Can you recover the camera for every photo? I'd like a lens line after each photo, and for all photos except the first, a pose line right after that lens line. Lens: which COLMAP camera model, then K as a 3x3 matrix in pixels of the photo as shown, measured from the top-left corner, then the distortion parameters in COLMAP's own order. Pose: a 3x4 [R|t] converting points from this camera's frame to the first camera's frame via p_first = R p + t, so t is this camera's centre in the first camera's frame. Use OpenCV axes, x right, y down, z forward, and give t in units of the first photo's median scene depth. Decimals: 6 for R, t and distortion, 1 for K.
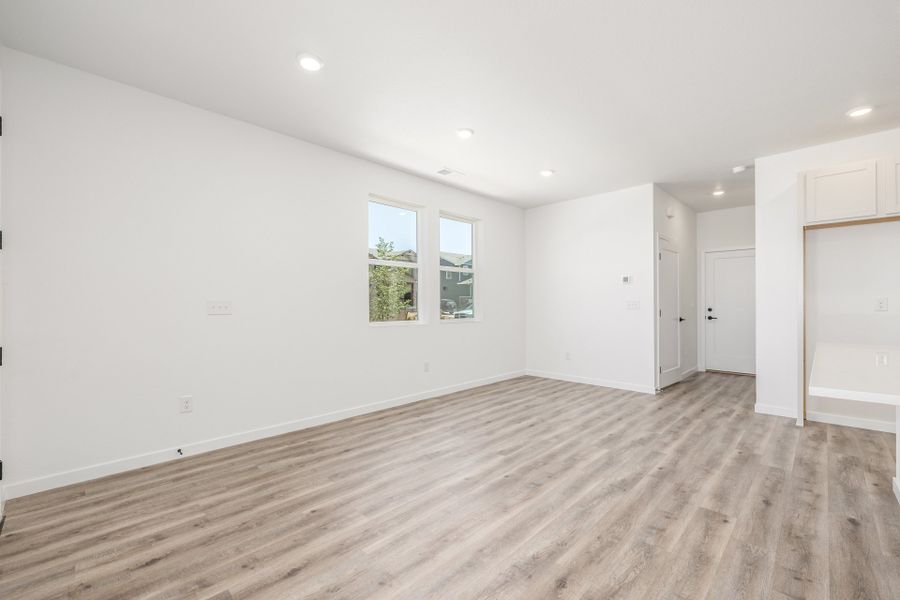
lens RADIAL K [[381.3, 0, 452.4], [0, 381.3, 301.8], [0, 0, 1]] dist [-0.000387, 0.001513]
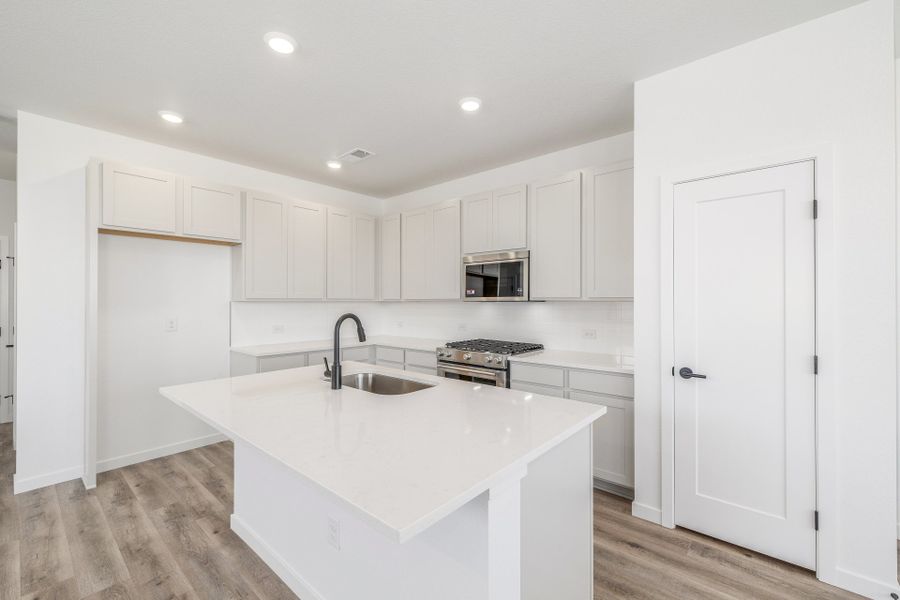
lens RADIAL K [[381.3, 0, 449.1], [0, 381.3, 295.8], [0, 0, 1]] dist [-0.000387, 0.001513]
pose [[-0.043074, 0.018095, 0.998908, 0.125383], [0.006517, 0.999820, -0.017830, -0.046972], [-0.999051, 0.005742, -0.043184, 0.359416]]
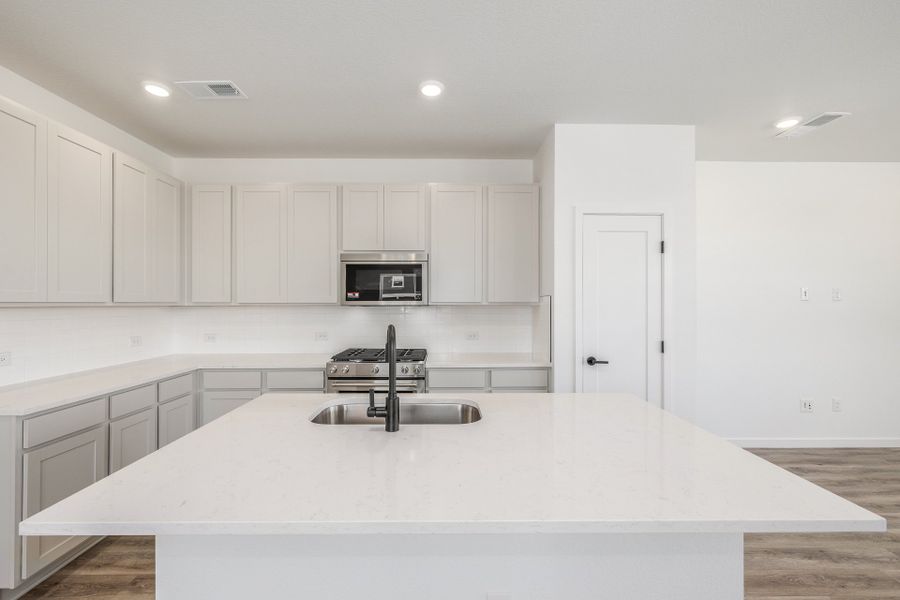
lens RADIAL K [[381.3, 0, 446.1], [0, 381.3, 297.8], [0, 0, 1]] dist [-0.000387, 0.001513]
pose [[-0.697716, 0.014925, 0.716219, 0.372664], [0.006628, 0.999875, -0.014379, -0.054474], [-0.716344, -0.005285, -0.697727, 0.744787]]
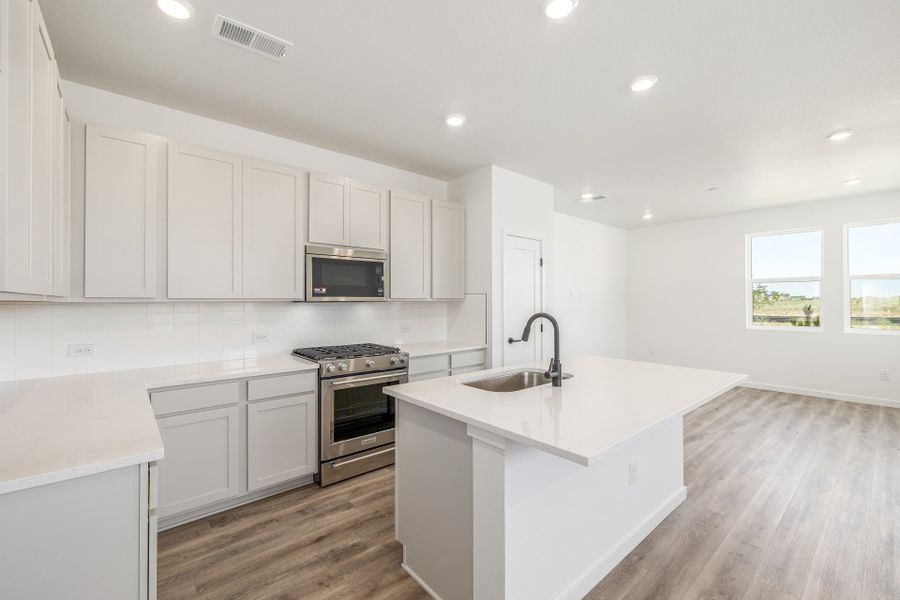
lens RADIAL K [[381.3, 0, 452.8], [0, 381.3, 292.2], [0, 0, 1]] dist [-0.000387, 0.001513]
pose [[-0.995838, 0.008783, 0.090714, 0.819145], [0.007236, 0.999823, -0.017362, -0.054540], [-0.090850, -0.016633, -0.995726, 1.109087]]
